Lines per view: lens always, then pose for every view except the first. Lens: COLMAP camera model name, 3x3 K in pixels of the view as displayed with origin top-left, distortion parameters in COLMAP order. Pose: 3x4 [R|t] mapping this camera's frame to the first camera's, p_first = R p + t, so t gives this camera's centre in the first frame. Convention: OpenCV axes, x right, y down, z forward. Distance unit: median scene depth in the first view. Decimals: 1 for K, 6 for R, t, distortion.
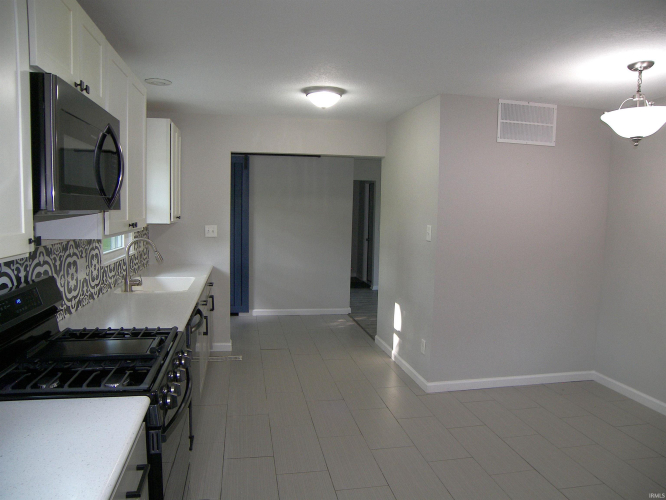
lens RADIAL K [[474.9, 0, 336.0], [0, 474.9, 253.6], [0, 0, 1]] dist [-0.142600, 0.103325]
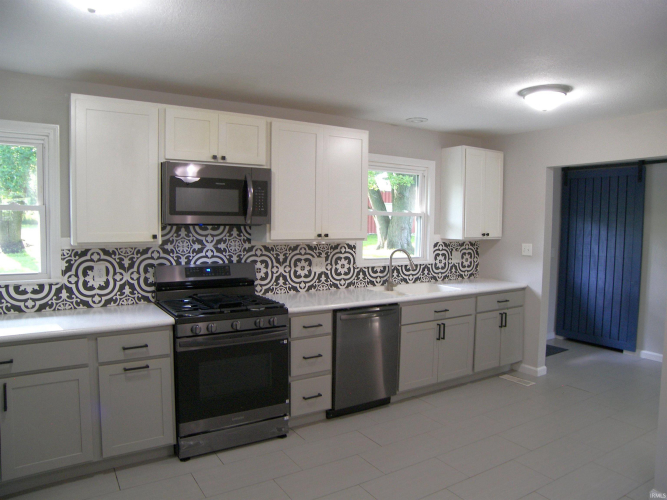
lens RADIAL K [[475.7, 0, 336.5], [0, 475.7, 253.6], [0, 0, 1]] dist [-0.142600, 0.103325]
pose [[0.361526, 0.044987, -0.931276, 0.889873], [-0.091395, 0.995735, 0.012621, -0.026869], [0.927872, 0.080552, 0.364096, 0.483928]]
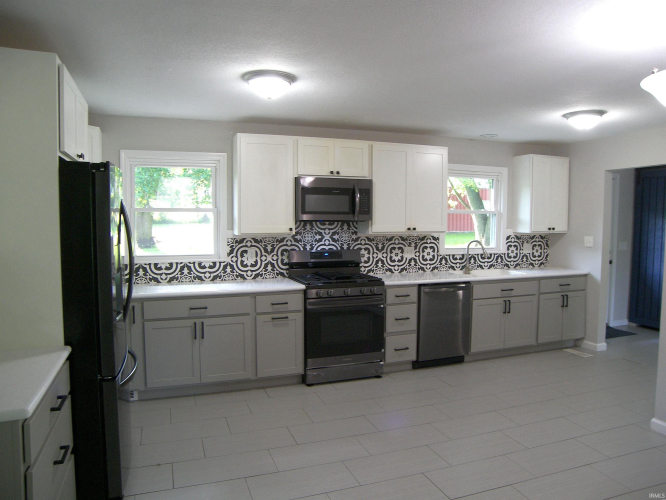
lens RADIAL K [[474.9, 0, 336.0], [0, 474.9, 253.6], [0, 0, 1]] dist [-0.142600, 0.103325]
pose [[0.157831, 0.049935, -0.986203, 1.322760], [-0.092364, 0.995089, 0.035603, -0.002524], [0.983137, 0.085471, 0.161668, 0.379165]]
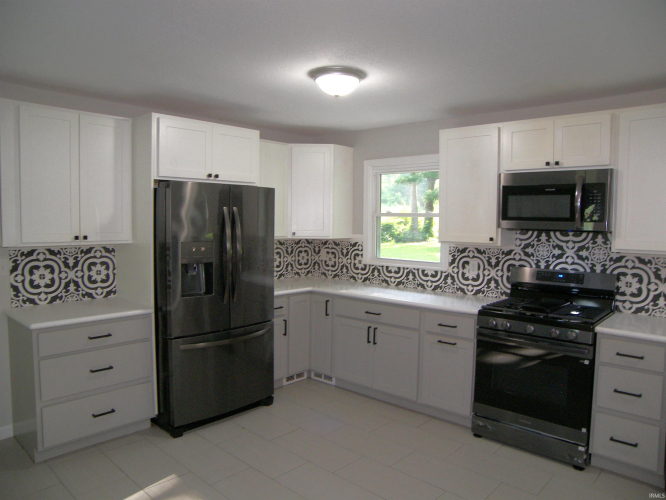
lens RADIAL K [[457.5, 0, 343.5], [0, 457.5, 249.9], [0, 0, 1]] dist [-0.191322, 0.116493]
pose [[-0.800048, 0.005363, -0.599913, 0.754822], [-0.086513, 0.988477, 0.124210, -0.103030], [0.593666, 0.151274, -0.790365, 1.226610]]
